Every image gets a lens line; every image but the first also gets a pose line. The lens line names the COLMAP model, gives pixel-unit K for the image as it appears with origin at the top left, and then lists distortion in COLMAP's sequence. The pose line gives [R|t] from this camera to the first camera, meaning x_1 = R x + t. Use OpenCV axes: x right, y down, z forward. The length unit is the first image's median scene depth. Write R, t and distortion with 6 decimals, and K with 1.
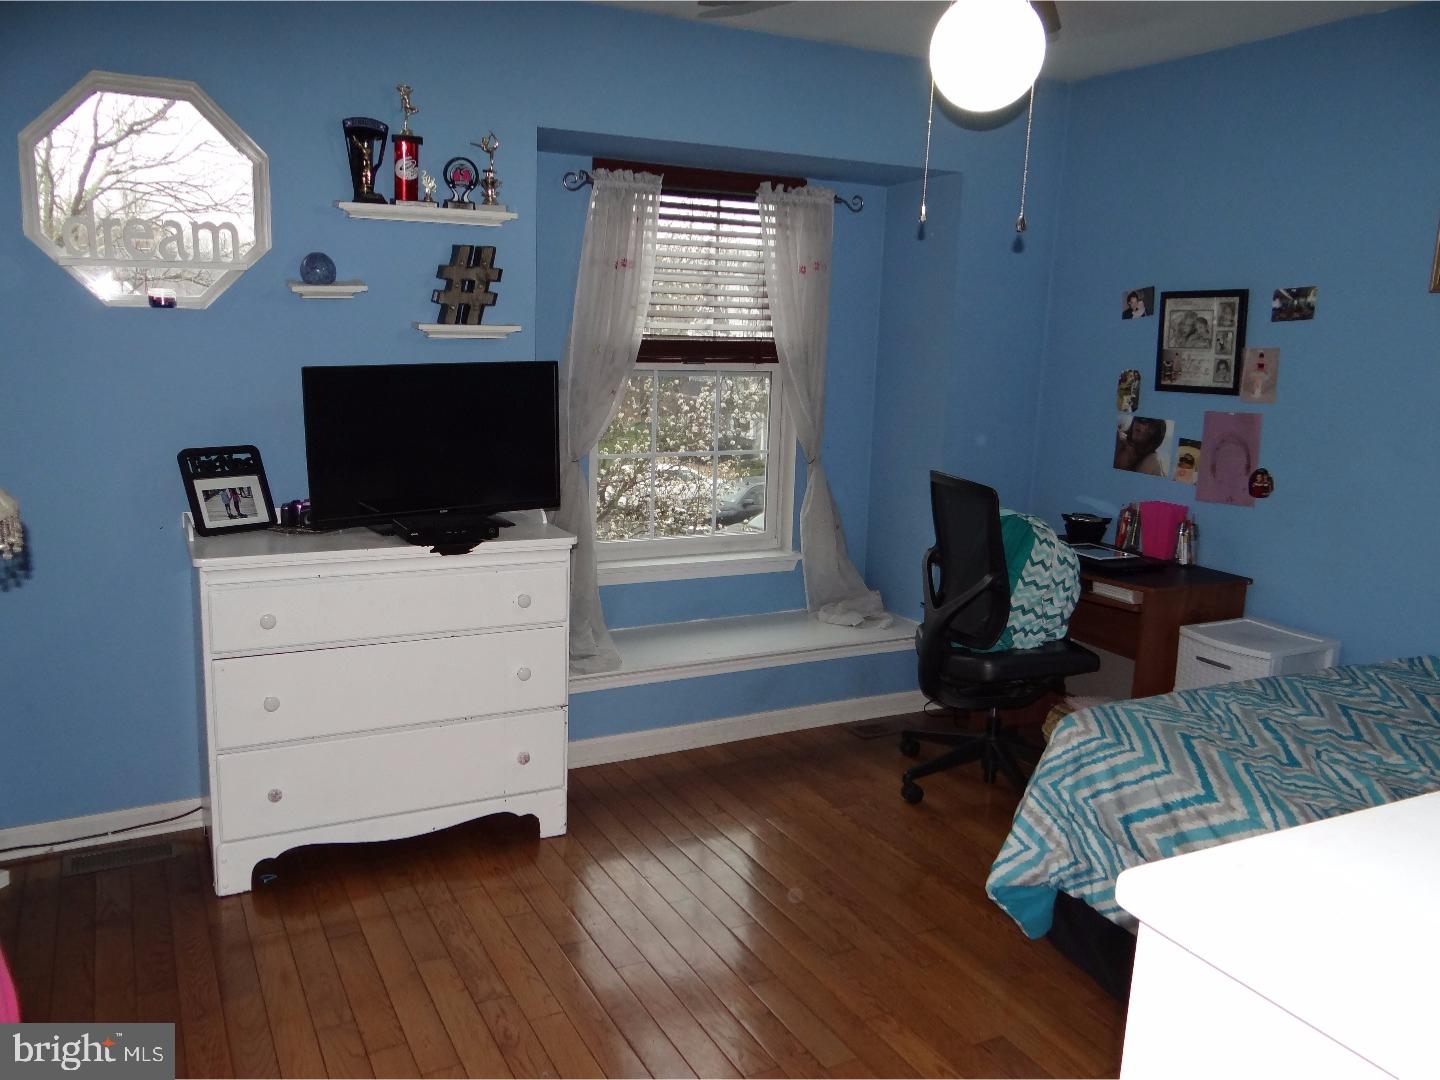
lens RADIAL K [[1173.1, 0, 726.0], [0, 1173.1, 538.0], [0, 0, 1]] dist [0.020512, -0.005127]
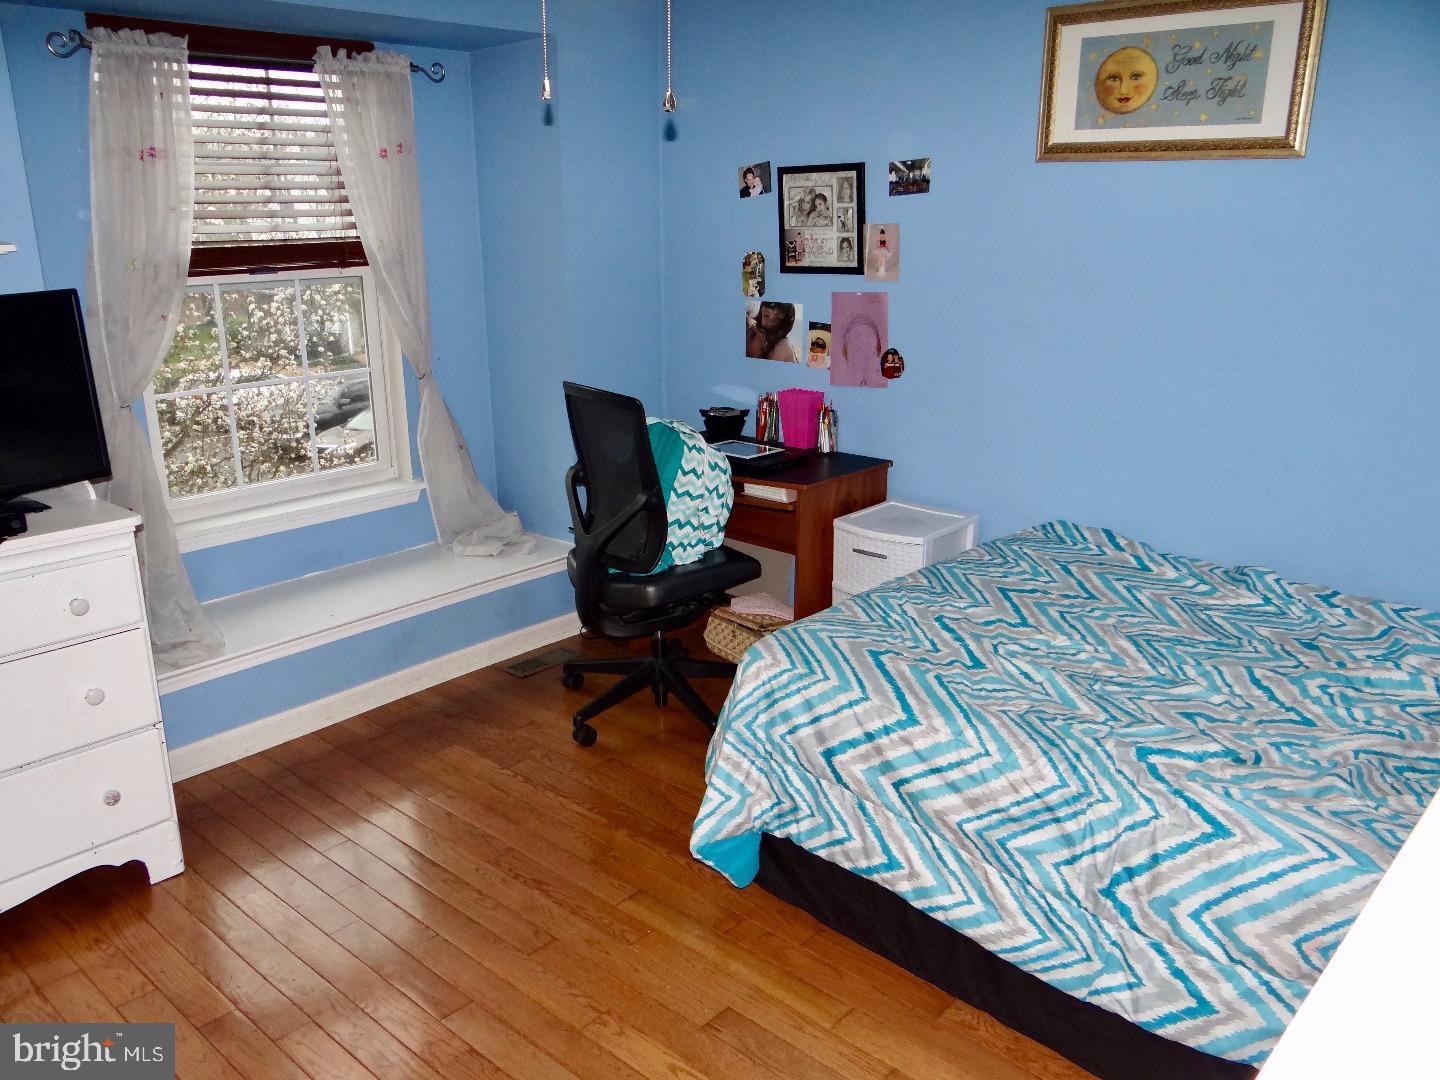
lens RADIAL K [[1161.1, 0, 716.0], [0, 1161.1, 539.0], [0, 0, 1]] dist [0.003715, 0.012460]
pose [[0.942159, -0.133425, 0.307463, -0.004449], [0.099522, 0.987342, 0.123495, -0.037520], [-0.320049, -0.085753, 0.943512, 0.119594]]
